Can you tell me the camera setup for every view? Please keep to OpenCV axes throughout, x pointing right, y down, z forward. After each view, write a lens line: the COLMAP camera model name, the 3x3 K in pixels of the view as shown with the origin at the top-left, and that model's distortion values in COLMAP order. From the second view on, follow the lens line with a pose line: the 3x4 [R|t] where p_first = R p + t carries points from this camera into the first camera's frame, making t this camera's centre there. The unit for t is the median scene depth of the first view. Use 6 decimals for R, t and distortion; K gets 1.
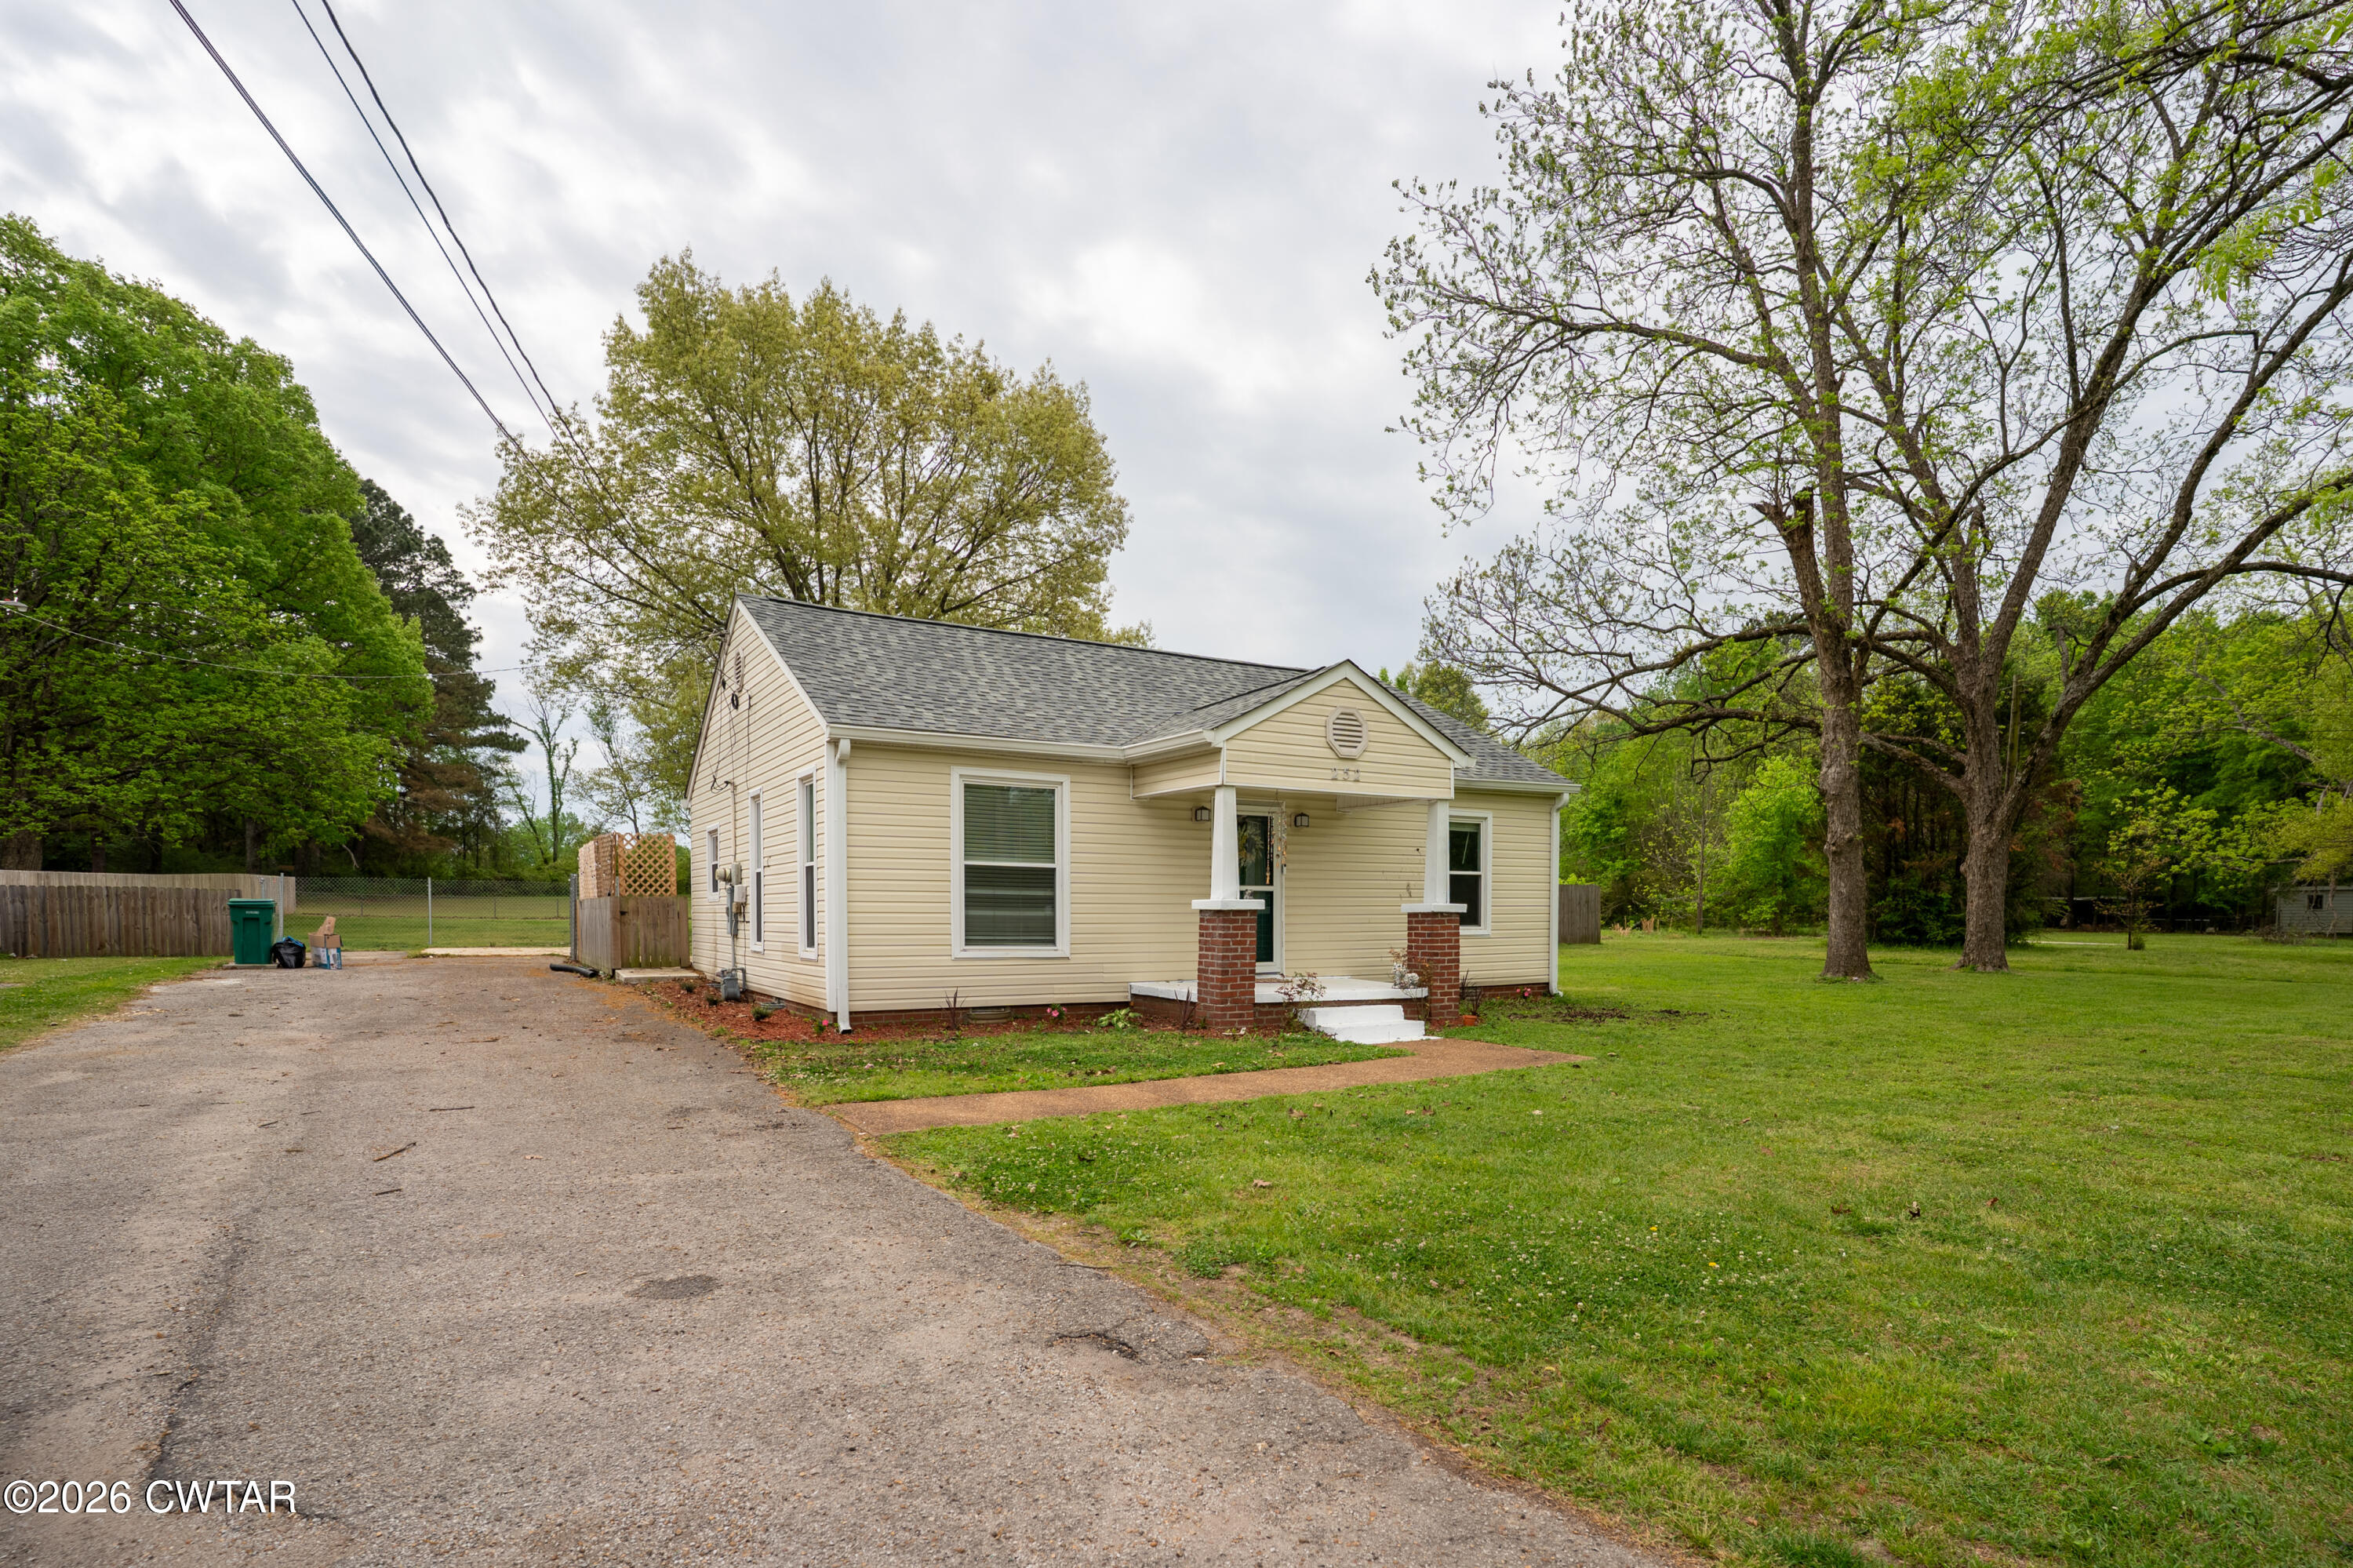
lens RADIAL K [[1182.5, 0, 1175.5], [0, 1182.5, 936.1], [0, 0, 1]] dist [-0.063848, -0.003772]
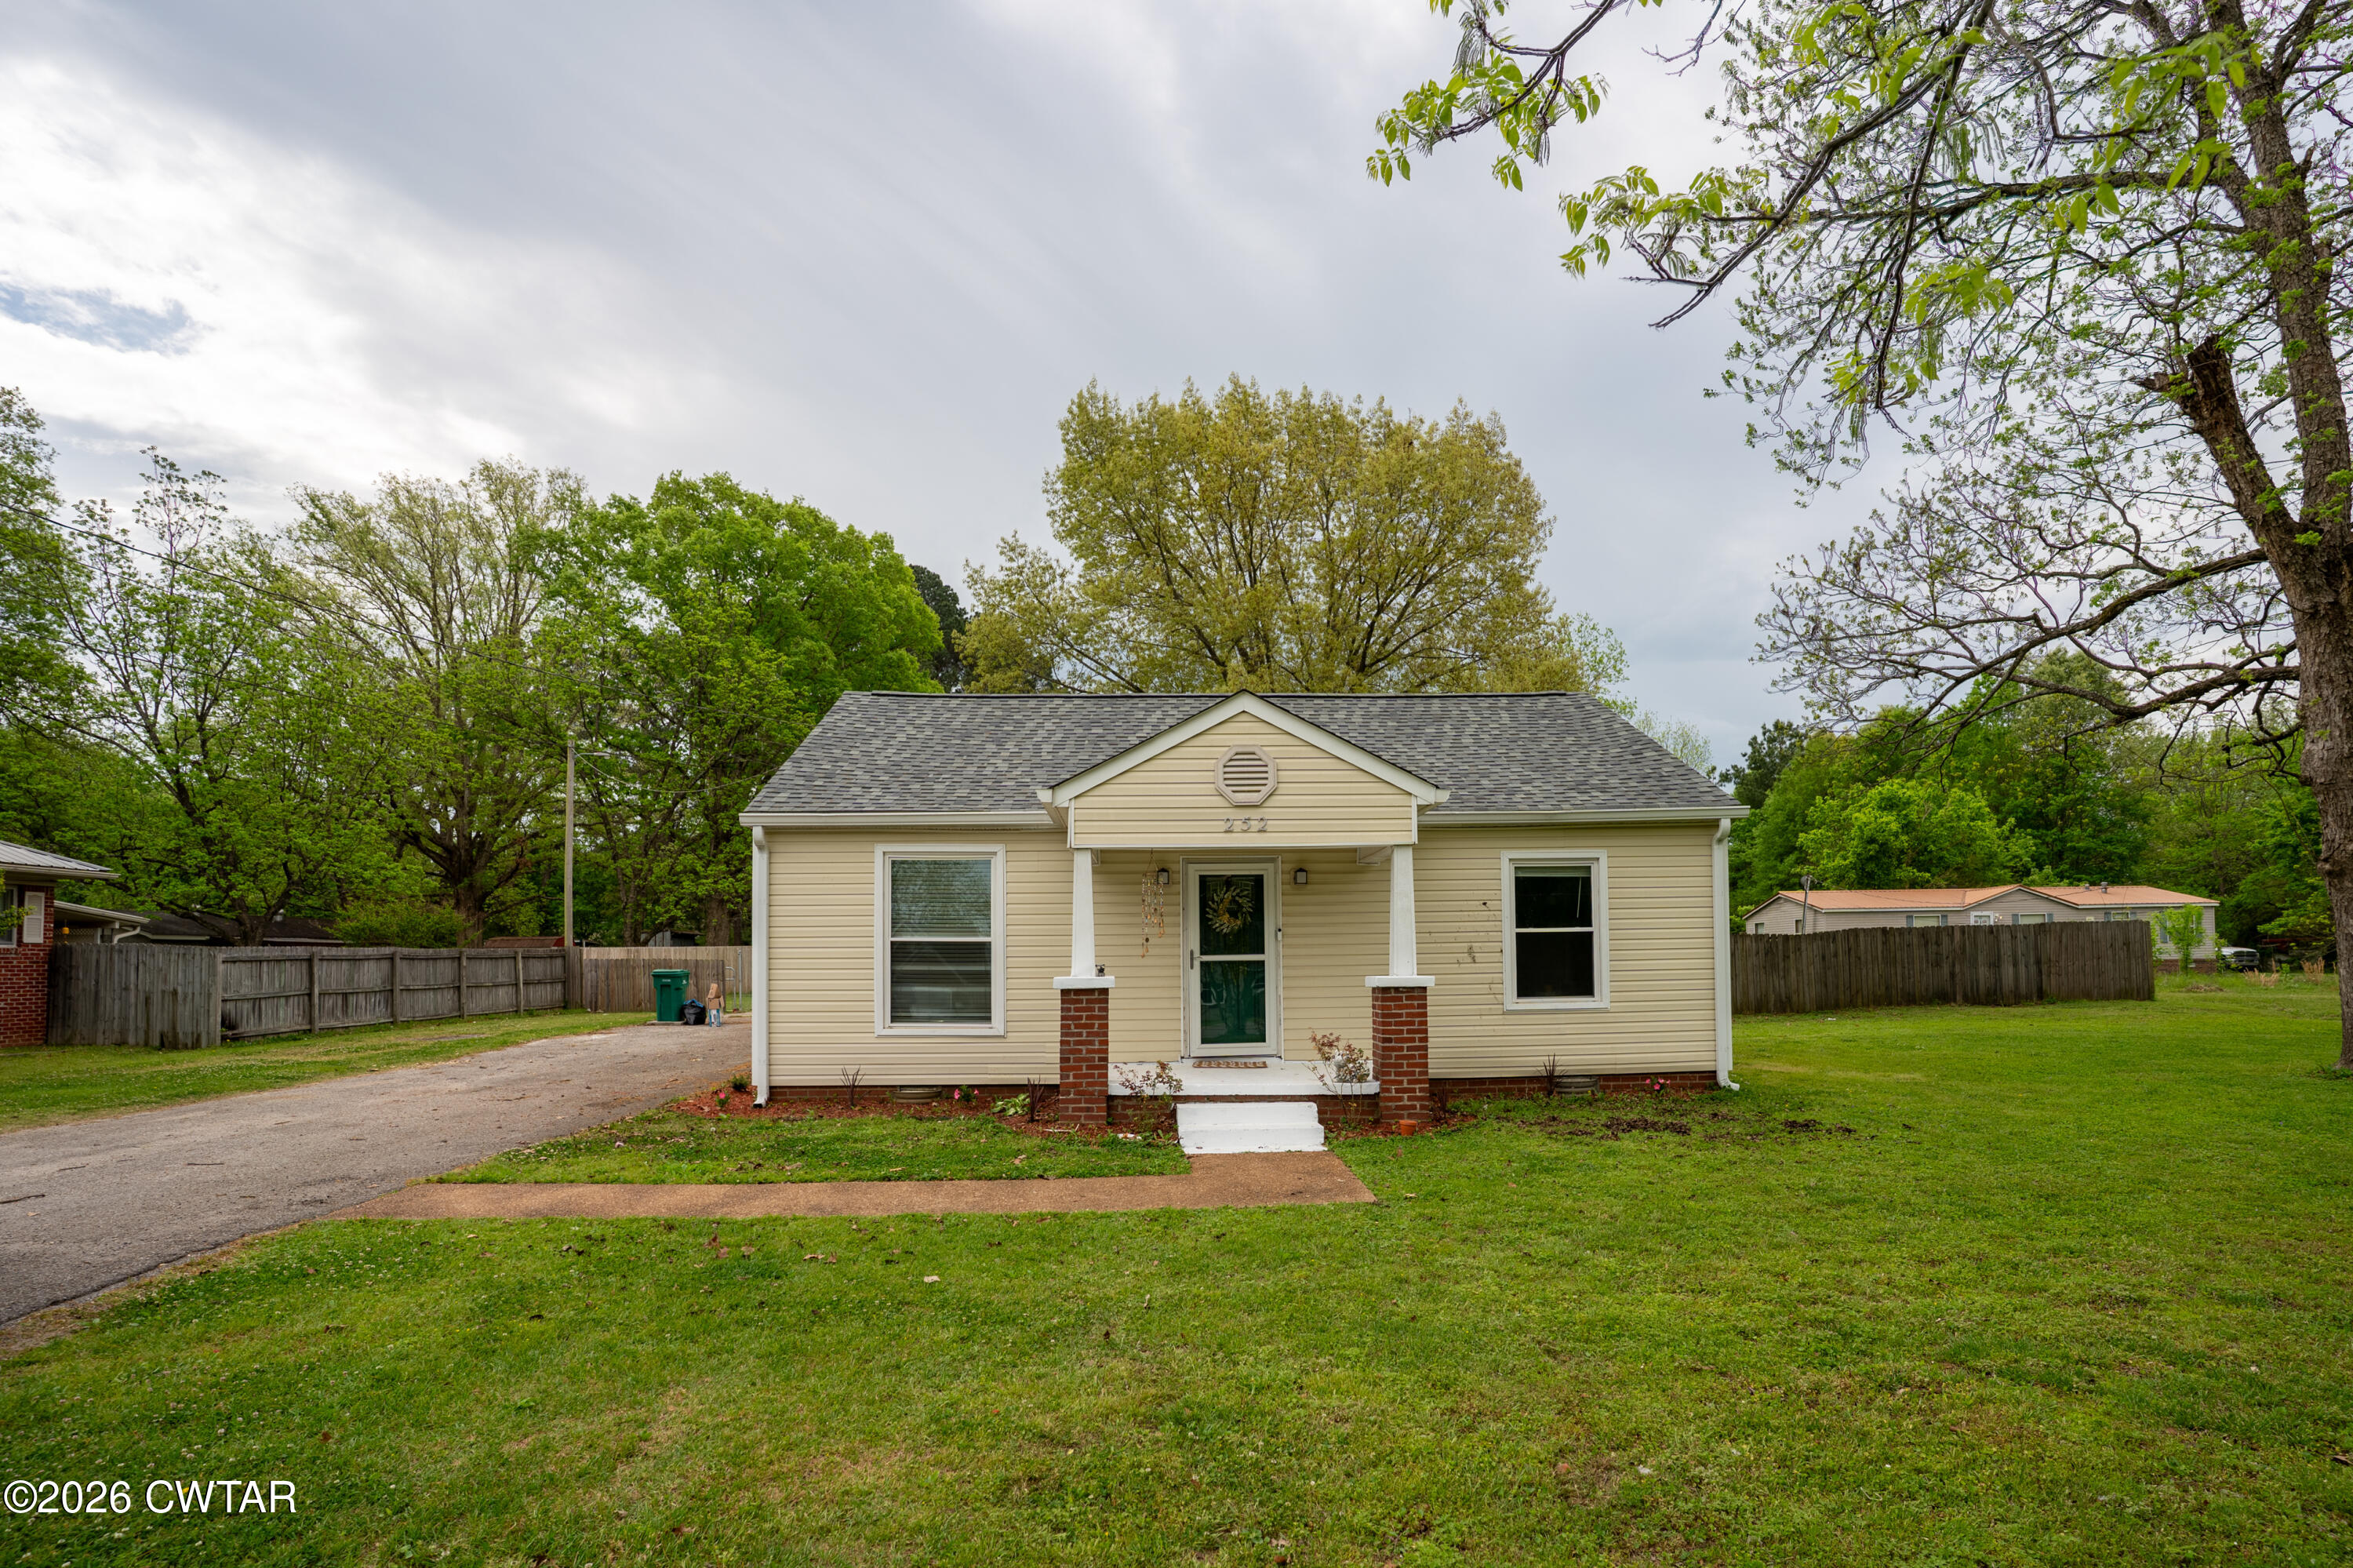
lens RADIAL K [[1125.2, 0, 1196.9], [0, 1125.2, 931.6], [0, 0, 1]] dist [-0.024080, 0.003139]
pose [[0.876033, -0.023598, -0.481674, 0.202174], [0.001569, 0.998936, -0.046087, -0.009664], [0.482249, 0.039618, 0.875138, 0.115419]]
